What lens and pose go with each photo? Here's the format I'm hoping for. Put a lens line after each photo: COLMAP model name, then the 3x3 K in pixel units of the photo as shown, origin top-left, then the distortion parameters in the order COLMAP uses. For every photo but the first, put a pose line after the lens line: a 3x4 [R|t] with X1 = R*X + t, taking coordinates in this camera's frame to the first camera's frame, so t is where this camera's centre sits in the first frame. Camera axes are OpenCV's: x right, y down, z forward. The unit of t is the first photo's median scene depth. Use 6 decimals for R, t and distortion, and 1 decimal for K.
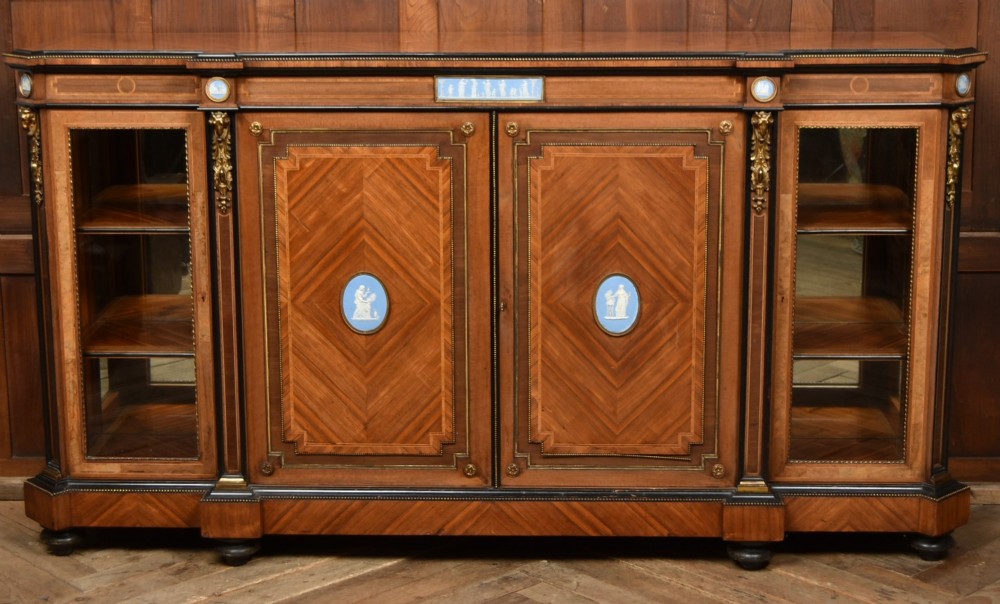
lens RADIAL K [[1827.4, 0, 511.7], [0, 1827.4, 260.5], [0, 0, 1]] dist [-0.011623, 0.000000]
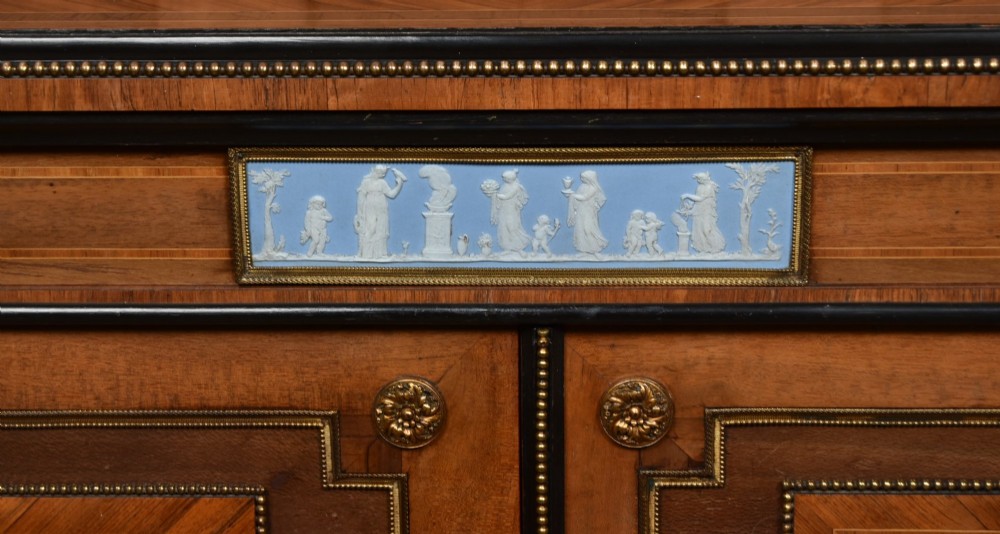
lens RADIAL K [[2454.3, 0, 498.2], [0, 2454.3, 265.8], [0, 0, 1]] dist [0.023521, 0.000000]
pose [[0.999869, -0.007490, -0.014341, -0.010499], [0.008343, 0.998137, 0.060431, -0.102732], [0.013862, -0.060543, 0.998069, 0.732387]]
